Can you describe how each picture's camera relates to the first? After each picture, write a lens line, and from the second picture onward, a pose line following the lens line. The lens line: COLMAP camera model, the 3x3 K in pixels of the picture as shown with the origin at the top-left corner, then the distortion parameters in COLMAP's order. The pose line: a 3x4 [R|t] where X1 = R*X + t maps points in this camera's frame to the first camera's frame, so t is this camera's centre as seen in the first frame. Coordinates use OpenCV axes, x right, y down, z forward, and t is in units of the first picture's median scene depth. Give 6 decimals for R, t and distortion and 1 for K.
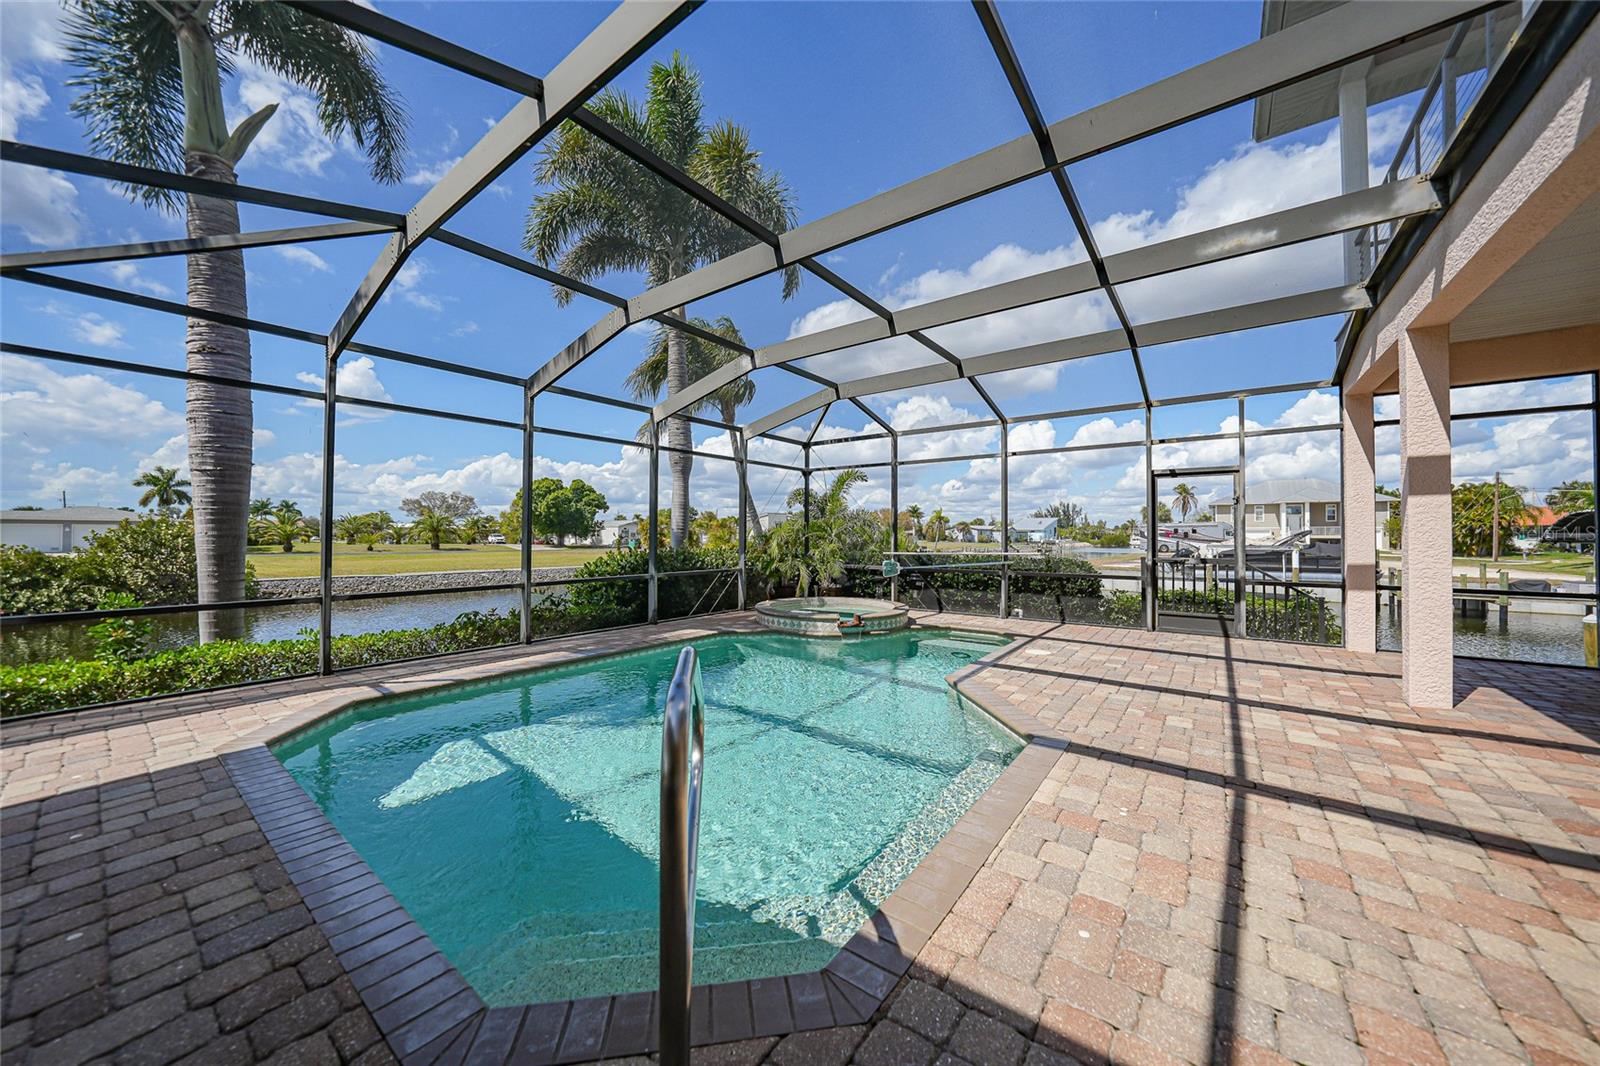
lens RADIAL K [[569.2, 0, 796.9], [0, 569.2, 526.3], [0, 0, 1]] dist [-0.018134, 0.000090]
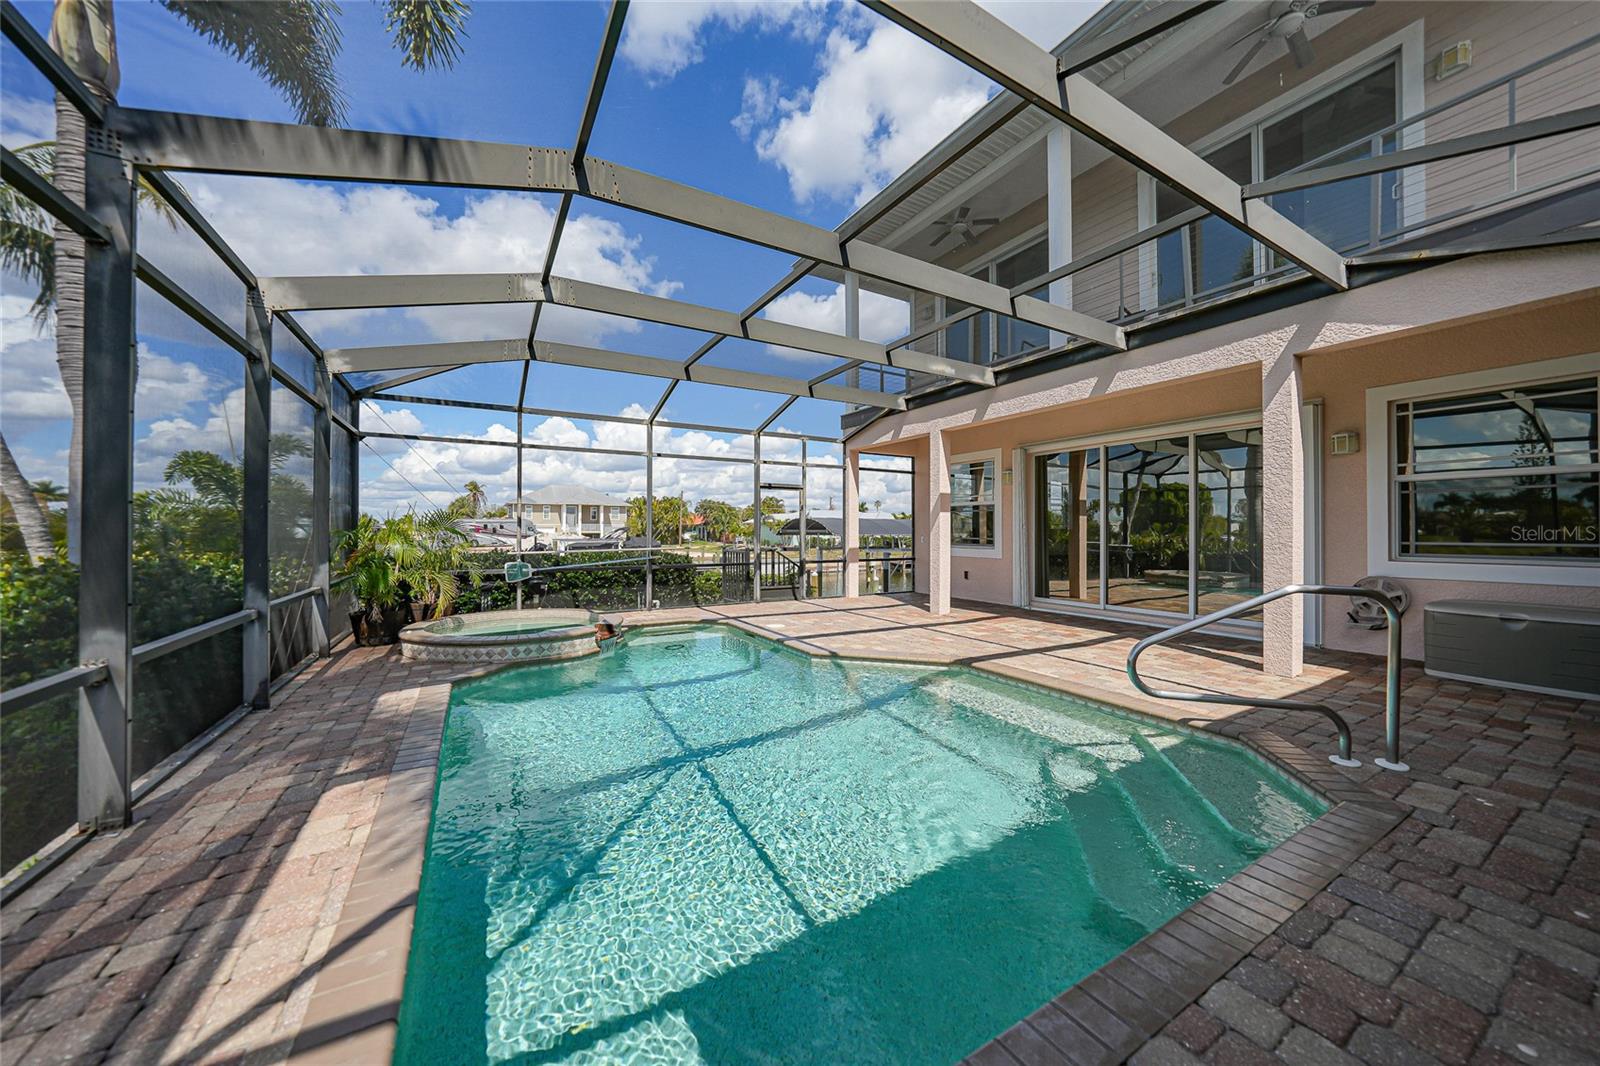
lens RADIAL K [[572.4, 0, 797.0], [0, 572.4, 527.7], [0, 0, 1]] dist [-0.022510, -0.000256]
pose [[0.362521, 0.004661, 0.931964, -0.557228], [-0.014680, 0.999892, 0.000710, 0.005014], [-0.931860, -0.013939, 0.362550, 0.391715]]
